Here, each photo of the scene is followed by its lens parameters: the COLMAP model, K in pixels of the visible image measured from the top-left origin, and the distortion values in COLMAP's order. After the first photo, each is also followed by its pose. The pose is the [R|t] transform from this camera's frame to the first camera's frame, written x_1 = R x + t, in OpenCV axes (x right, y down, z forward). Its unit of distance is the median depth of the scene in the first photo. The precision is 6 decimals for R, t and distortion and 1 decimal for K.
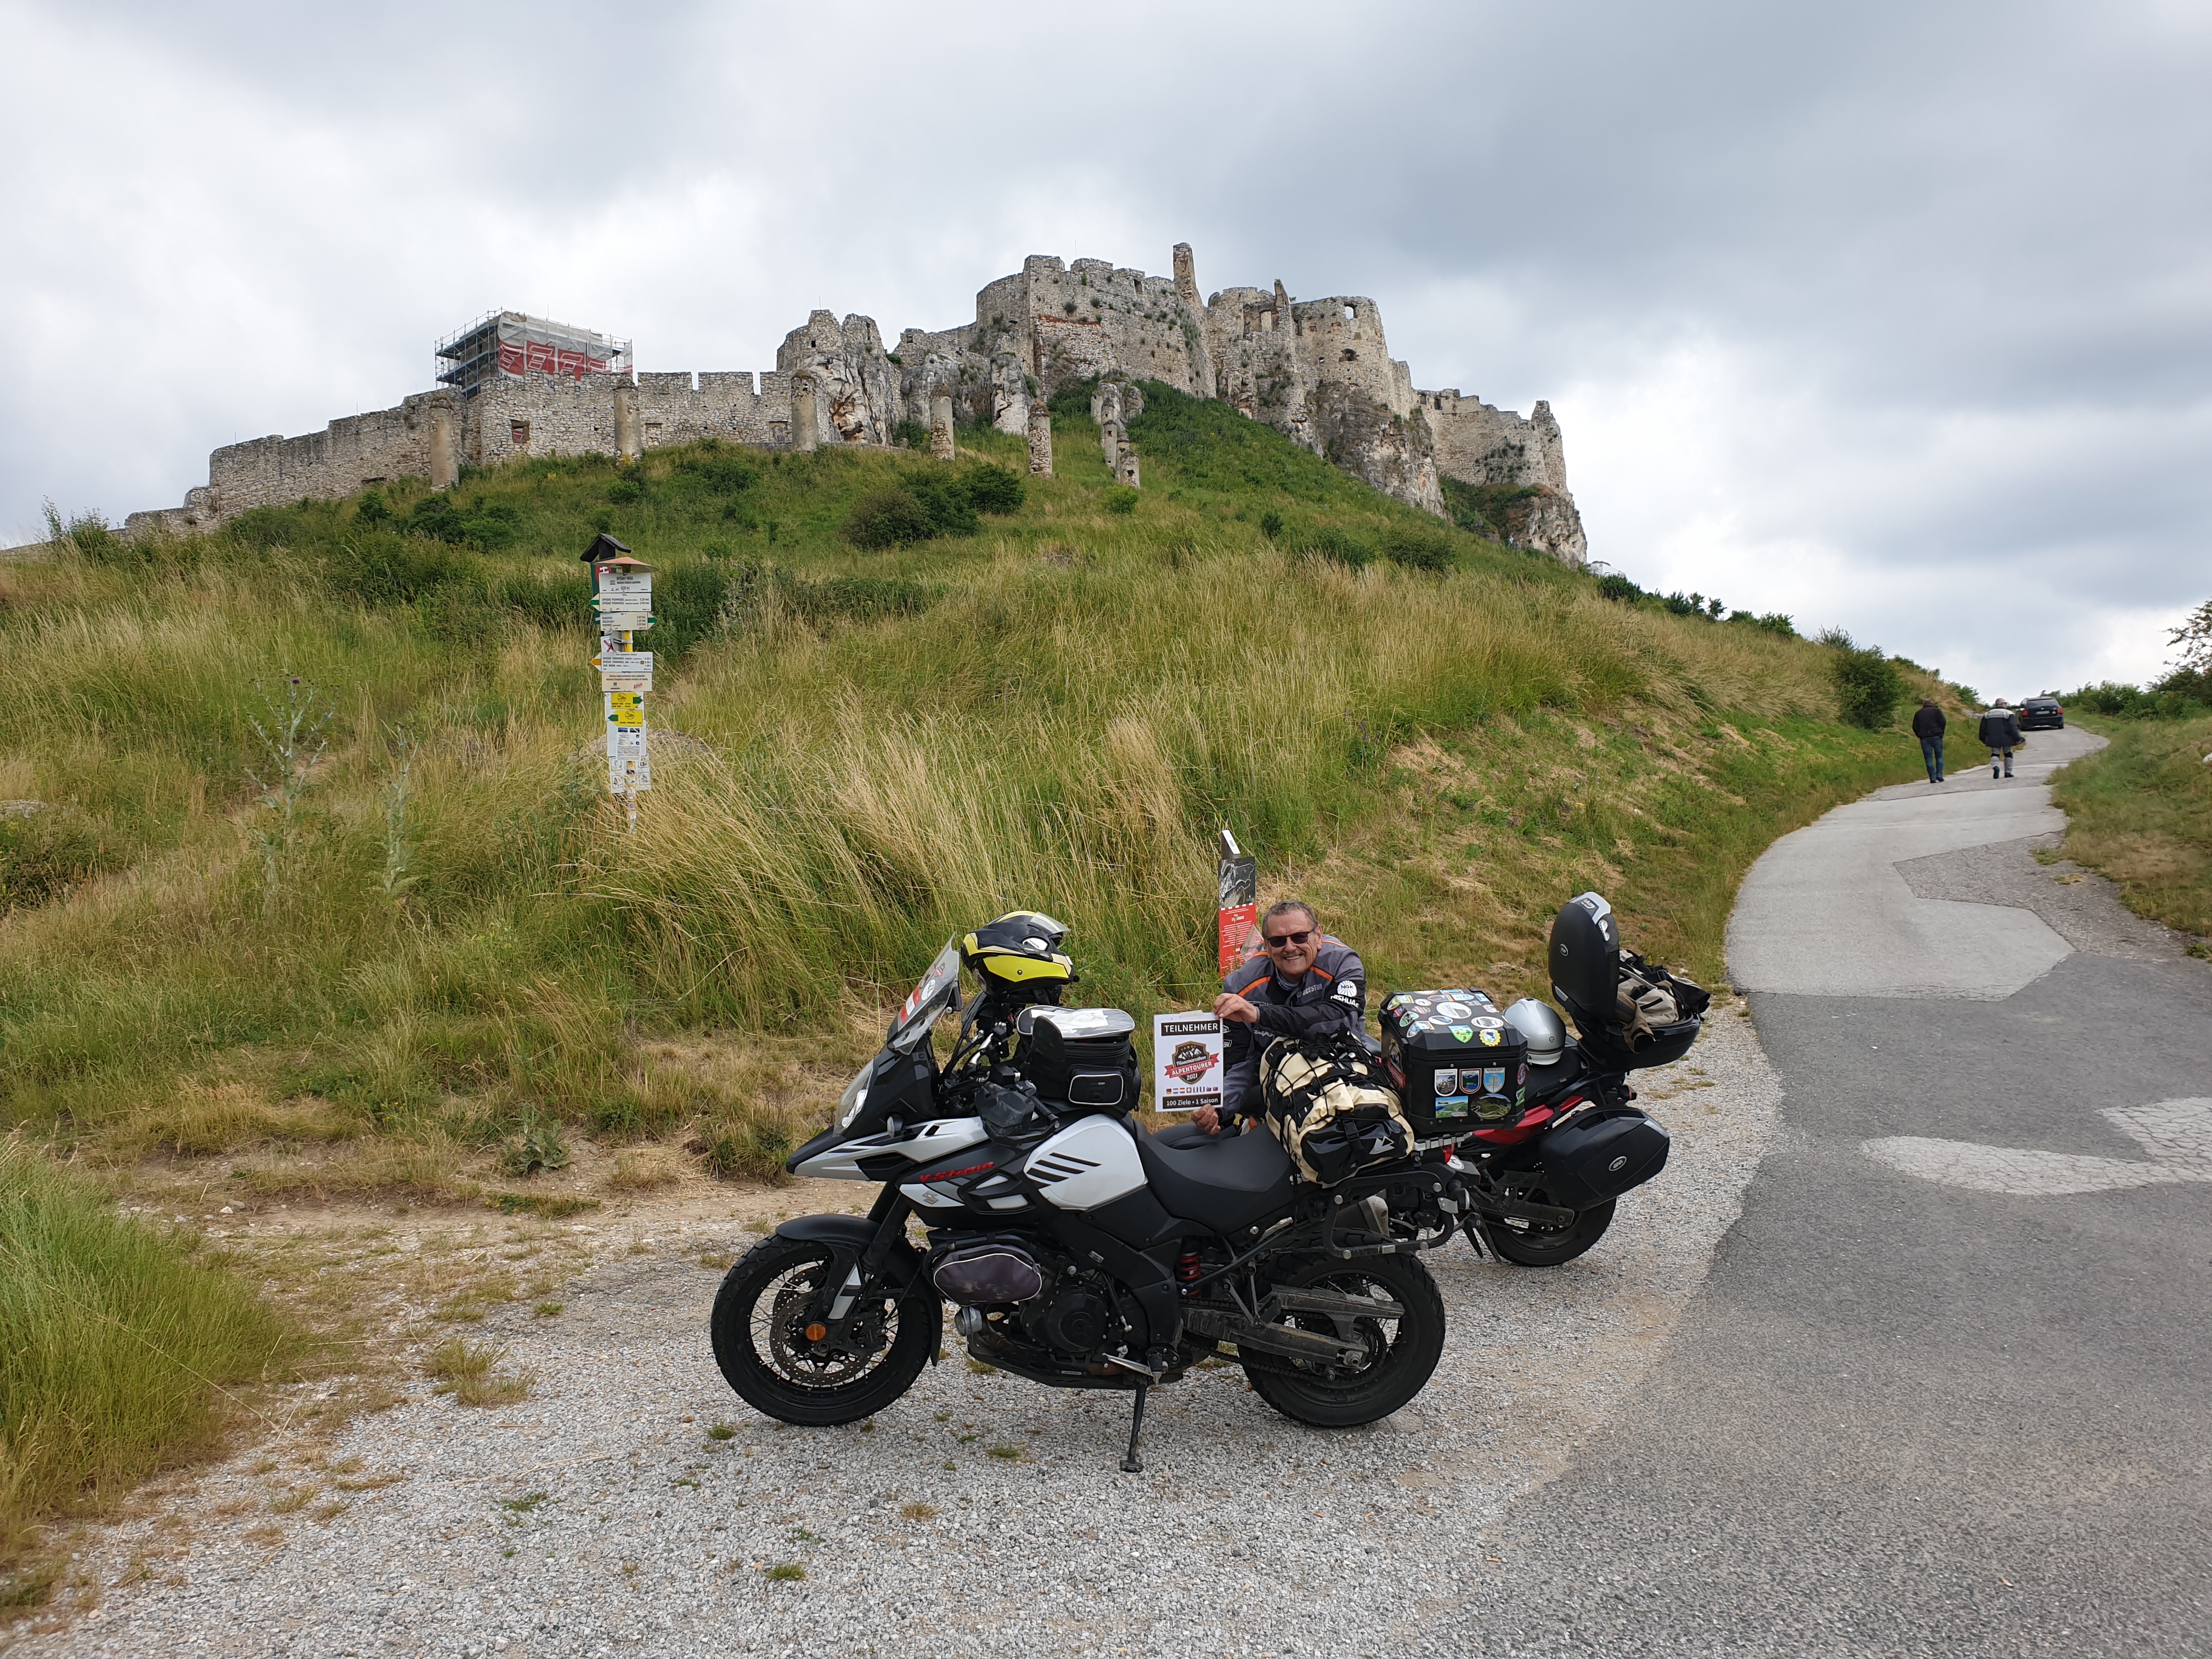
lens RADIAL K [[1721.2, 0, 1125.1], [0, 1721.2, 846.1], [0, 0, 1]] dist [0.028117, -0.018818]
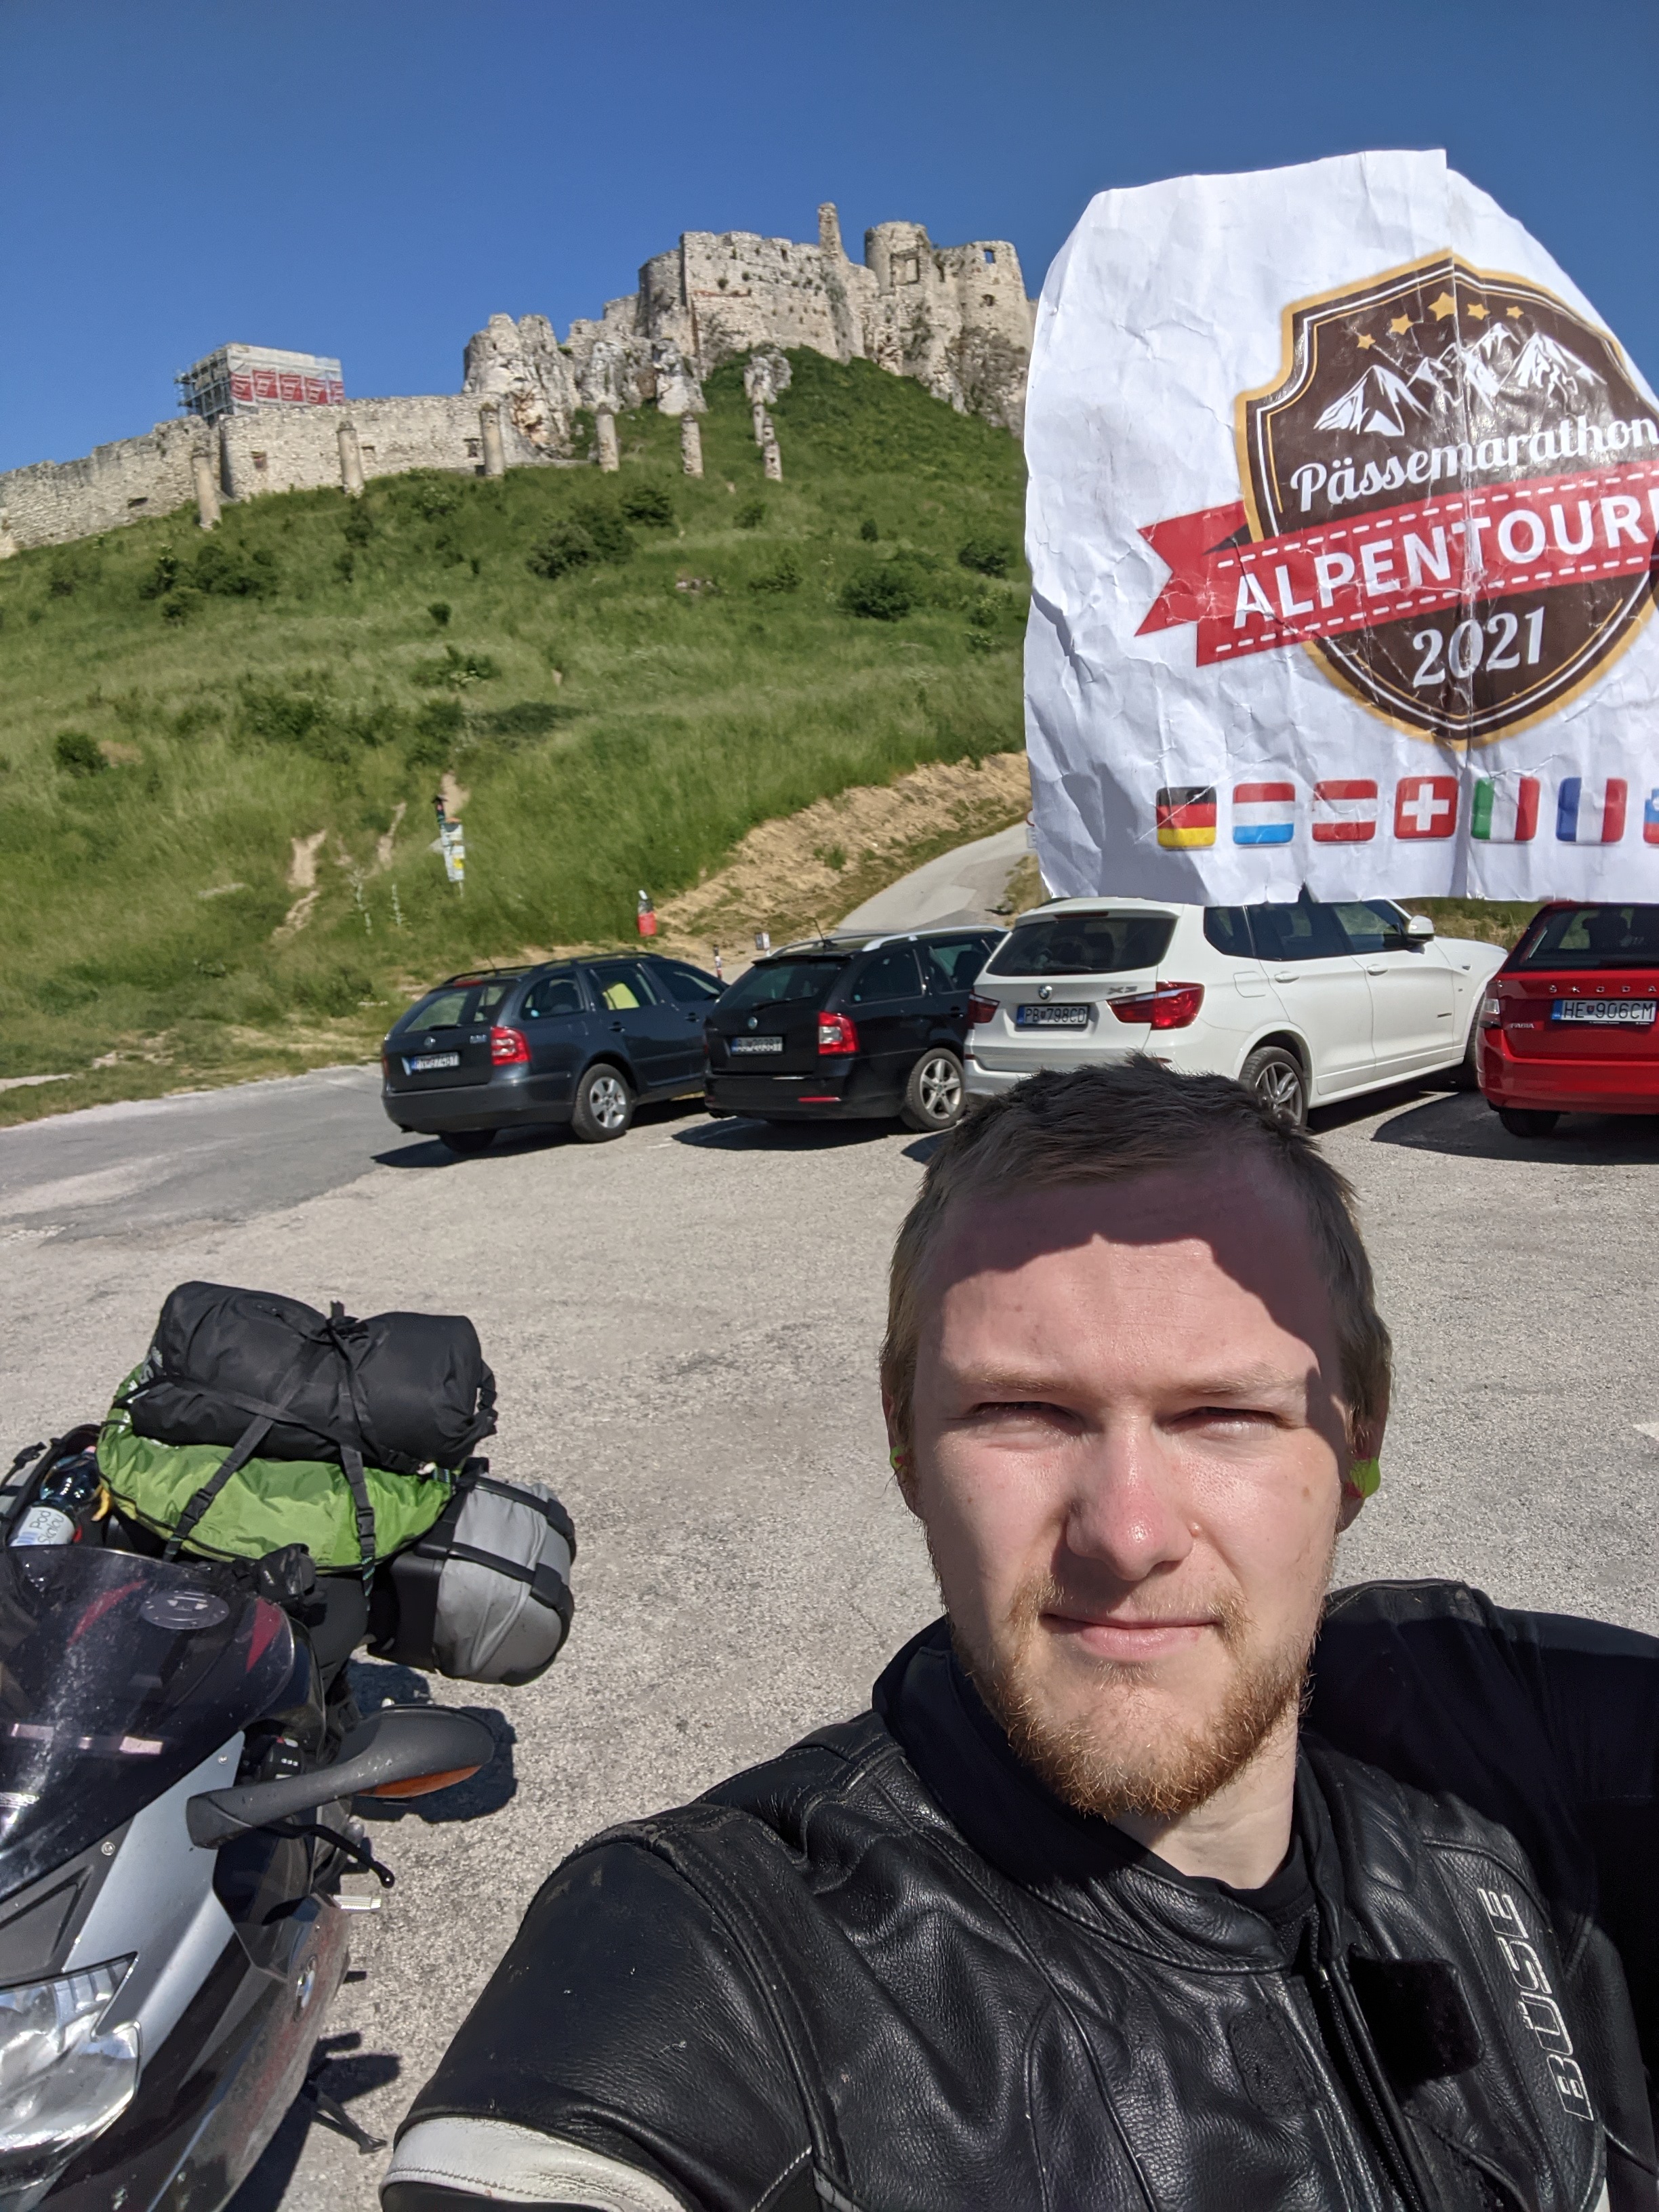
lens RADIAL K [[1666.9, 0, 836.9], [0, 1666.9, 1123.3], [0, 0, 1]] dist [-0.009720, -0.027658]
pose [[0.999050, -0.041410, -0.013541, 0.035930], [0.043379, 0.974400, 0.220596, -0.020045], [0.004060, -0.220974, 0.975271, -0.167242]]
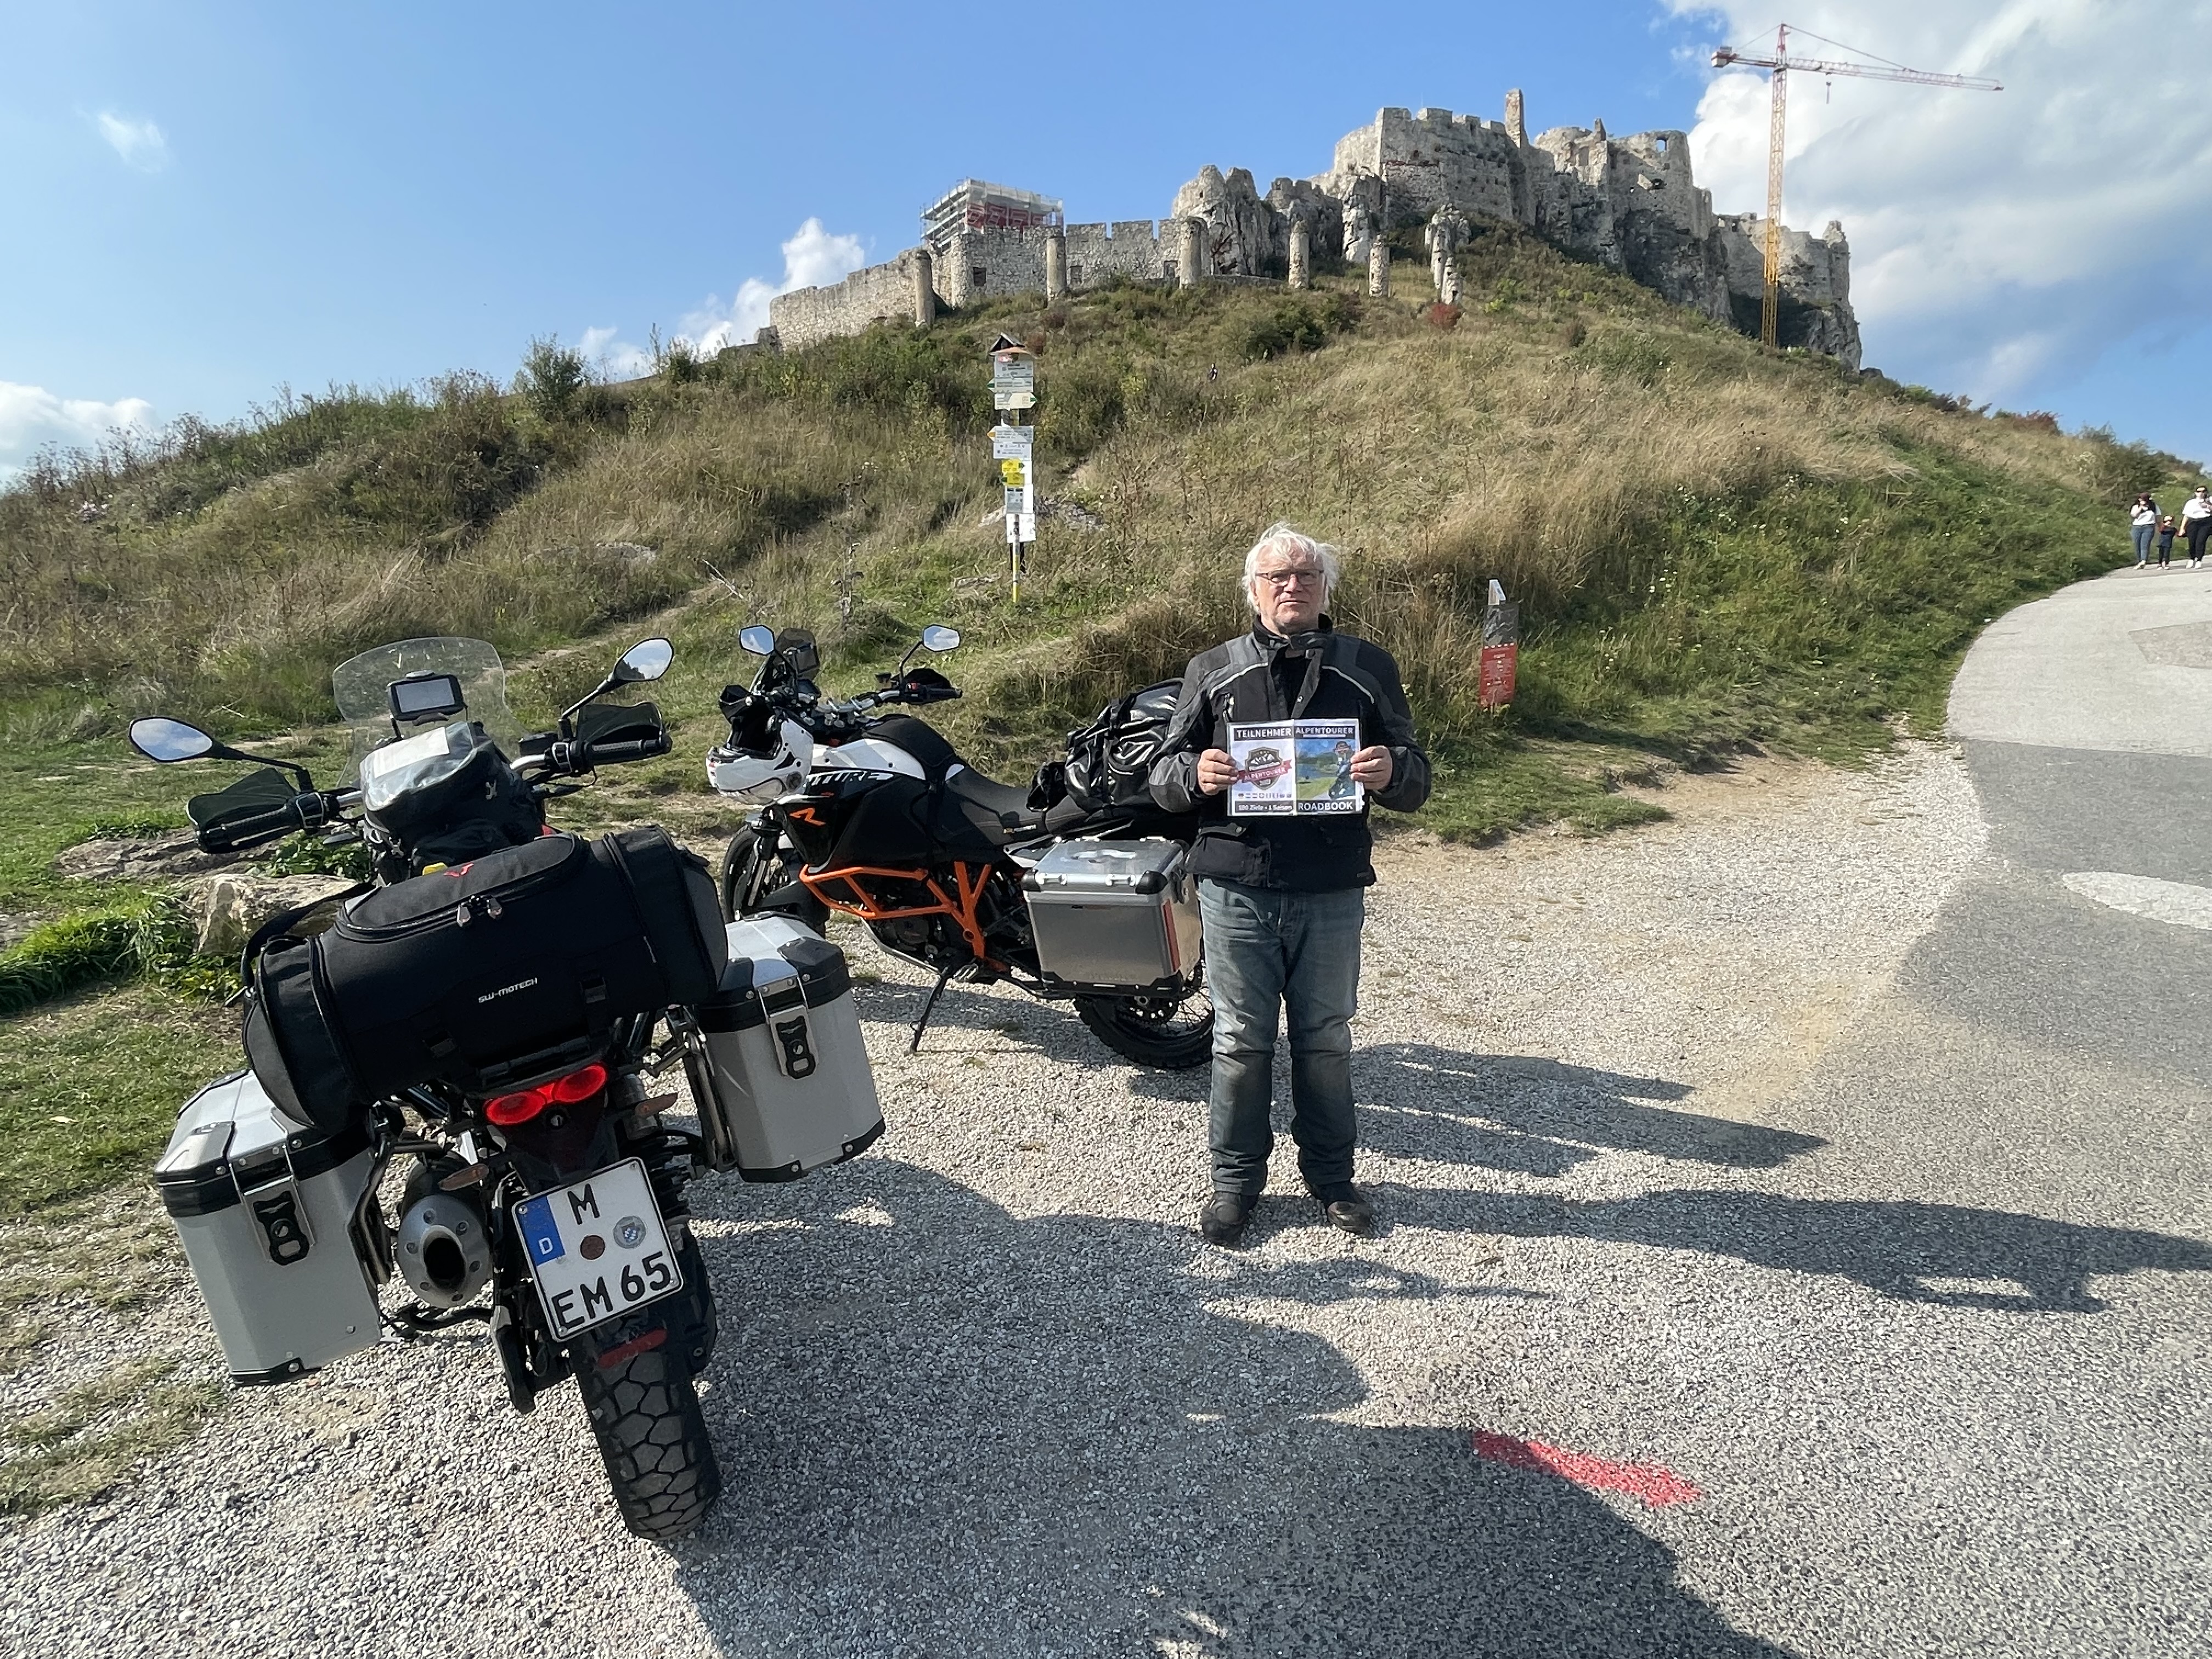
lens RADIAL K [[1295.8, 0, 1083.4], [0, 1295.8, 843.8], [0, 0, 1]] dist [-0.018022, -0.003641]
pose [[0.966595, 0.071738, -0.246064, 0.001126], [-0.025603, 0.982255, 0.185792, 0.000945], [0.255026, -0.173286, 0.951280, 0.003850]]
